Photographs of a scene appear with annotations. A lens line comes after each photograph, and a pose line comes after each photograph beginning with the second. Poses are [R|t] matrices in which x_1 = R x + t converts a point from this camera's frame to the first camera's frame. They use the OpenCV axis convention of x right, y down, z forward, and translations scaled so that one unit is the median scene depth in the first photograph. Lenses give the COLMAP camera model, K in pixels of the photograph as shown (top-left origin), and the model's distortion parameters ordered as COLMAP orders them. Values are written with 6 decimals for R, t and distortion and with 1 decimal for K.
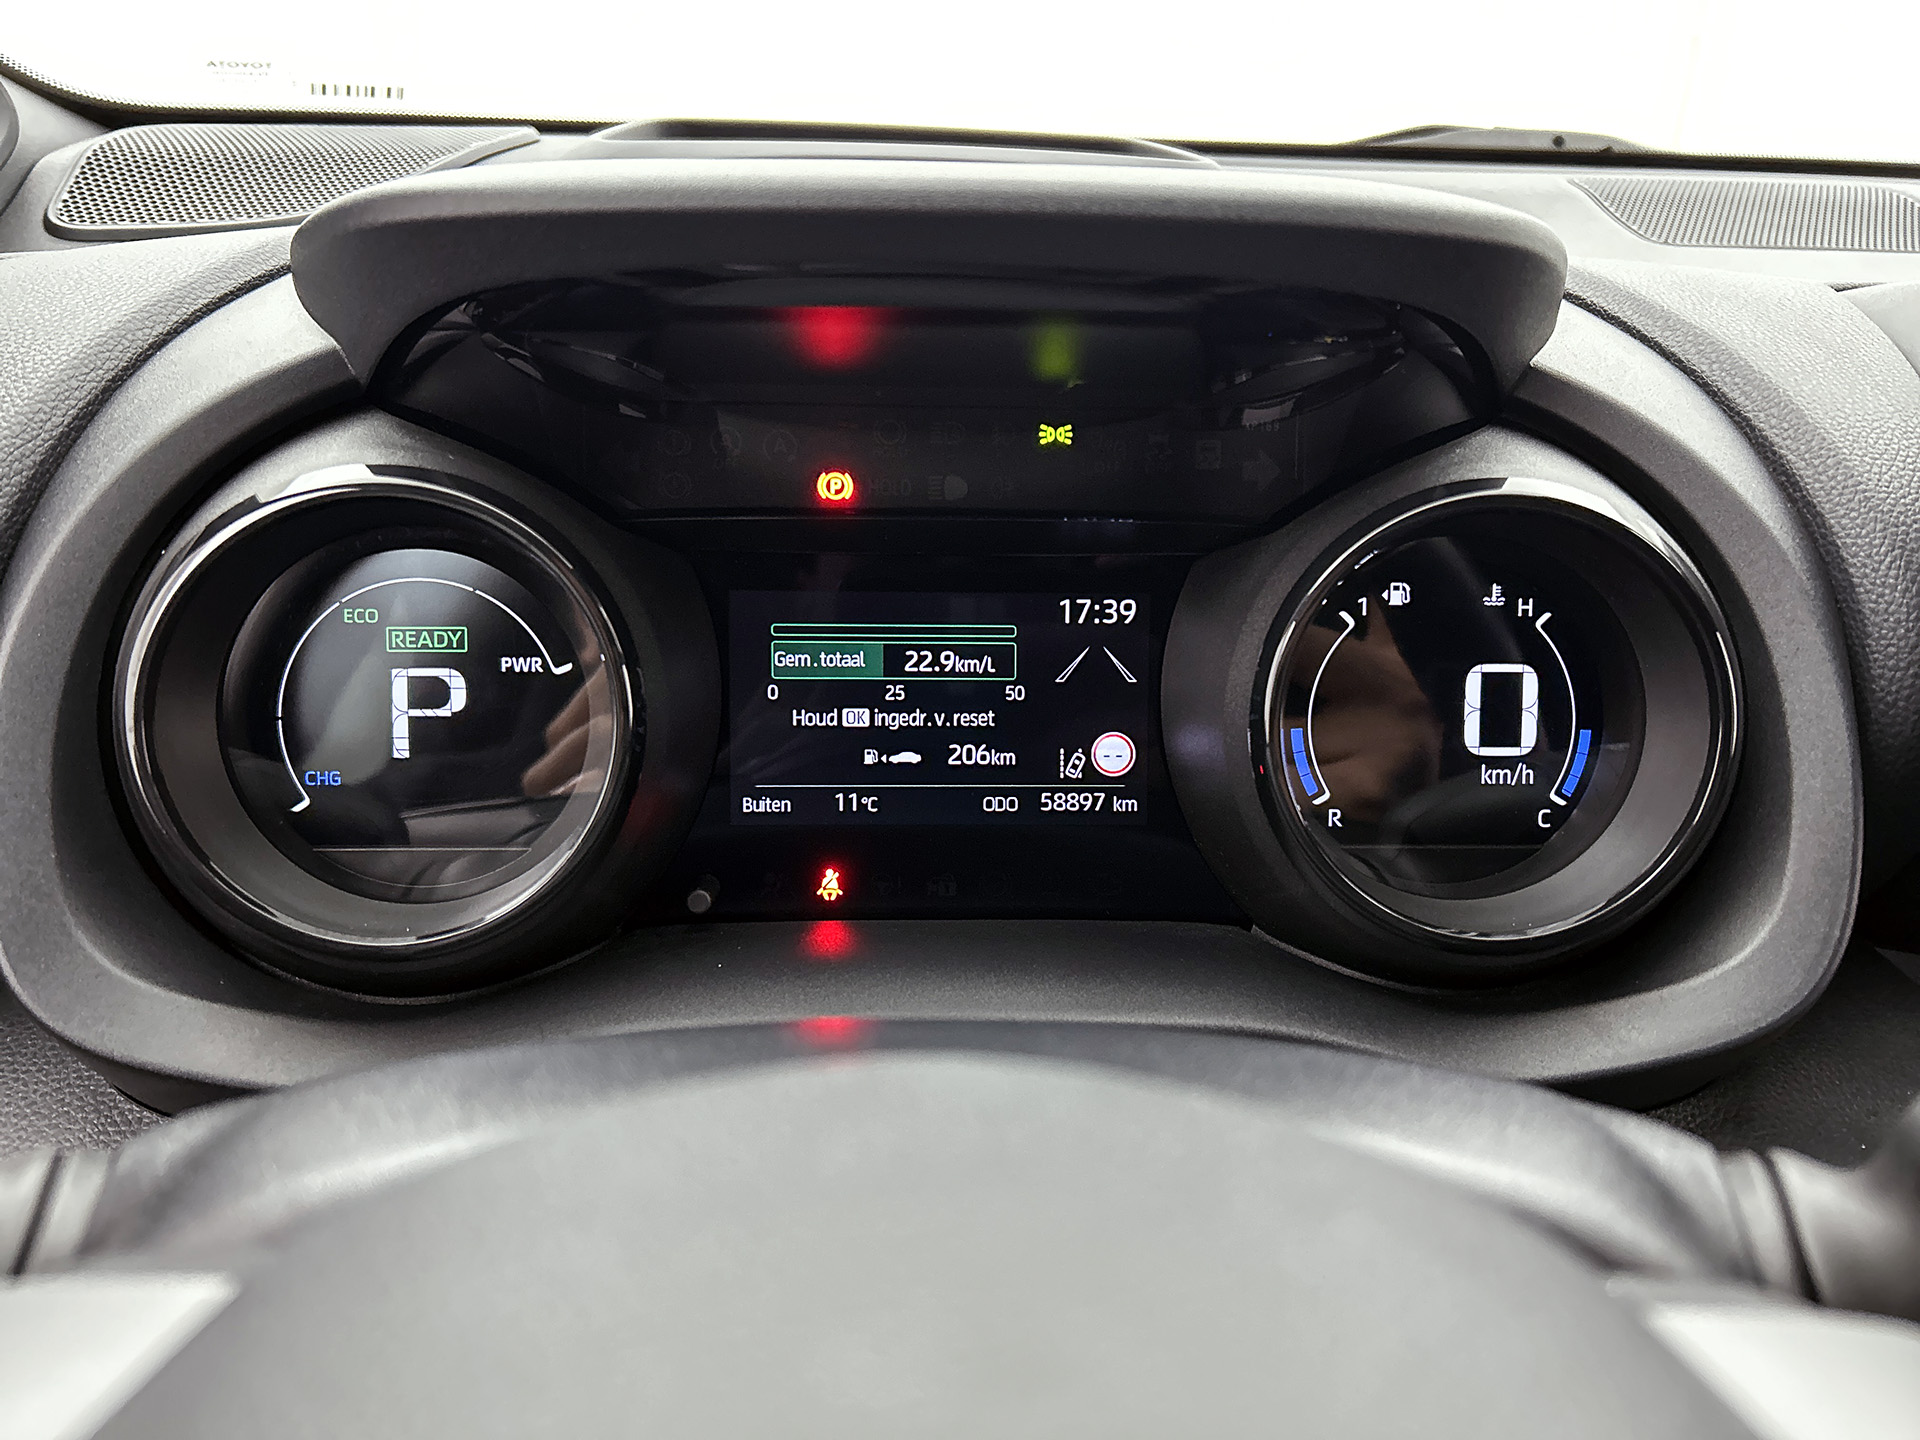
lens RADIAL K [[1460.2, 0, 974.1], [0, 1460.2, 723.4], [0, 0, 1]] dist [0.007298, -0.003802]
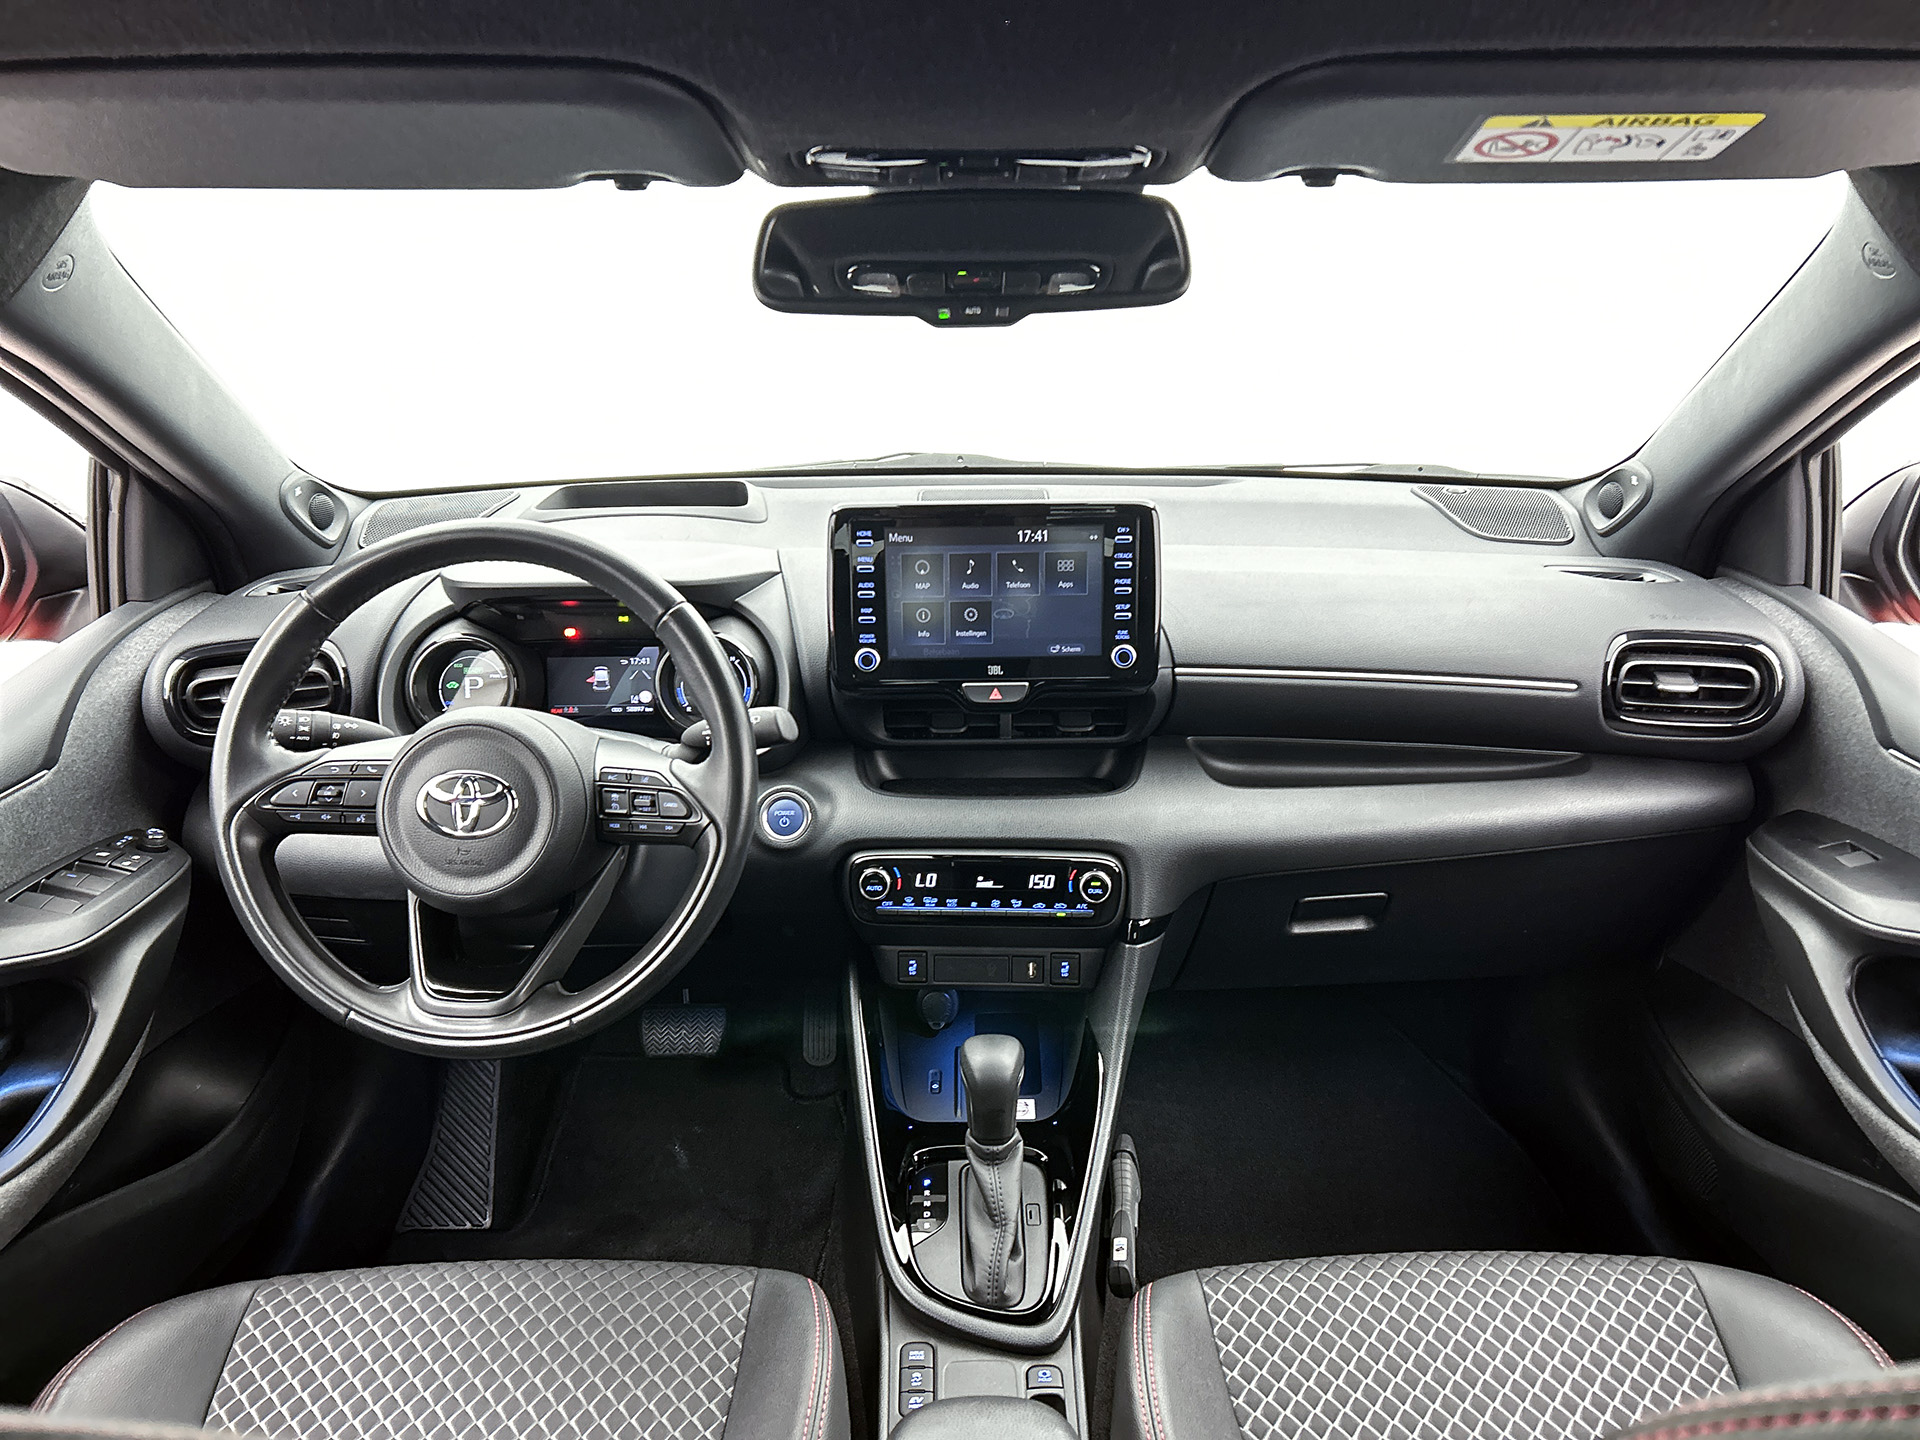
lens RADIAL K [[1367.7, 0, 963.2], [0, 1367.7, 734.8], [0, 0, 1]] dist [0.045610, -0.001013]
pose [[0.999186, -0.016333, -0.036885, 1.193567], [0.015625, 0.999690, -0.019393, 0.228520], [0.037190, 0.018801, 0.999131, -2.948139]]
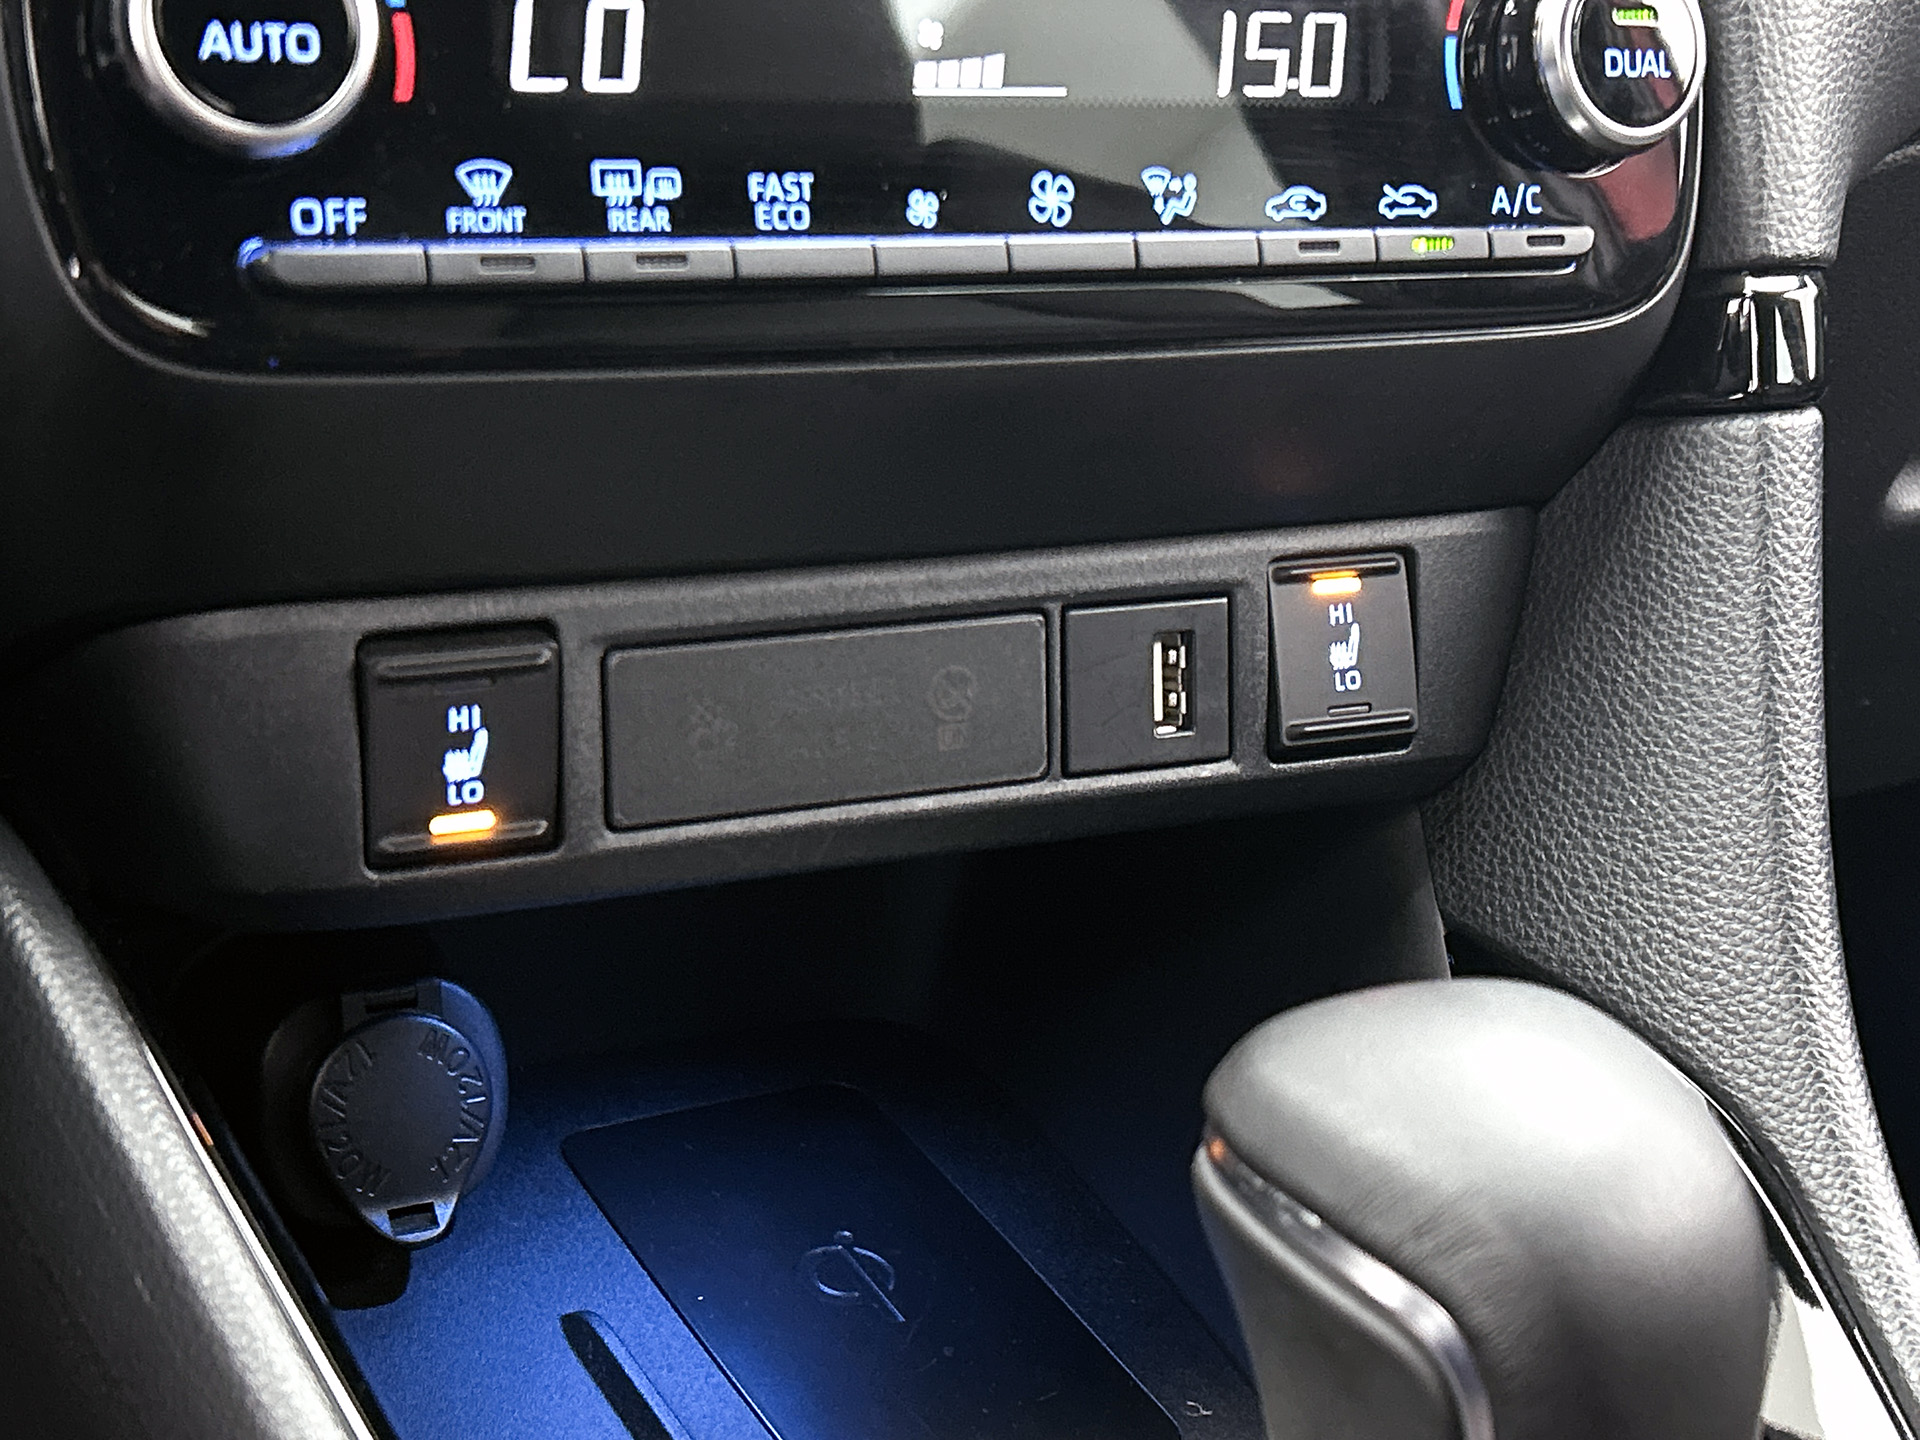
lens RADIAL K [[3006.6, 0, 966.6], [0, 3006.6, 718.5], [0, 0, 1]] dist [0.247893, -1.033252]
pose [[0.880844, -0.114281, 0.459406, 0.505861], [0.139955, 0.989911, -0.022095, 0.862299], [-0.452246, 0.083759, 0.887952, -0.180861]]
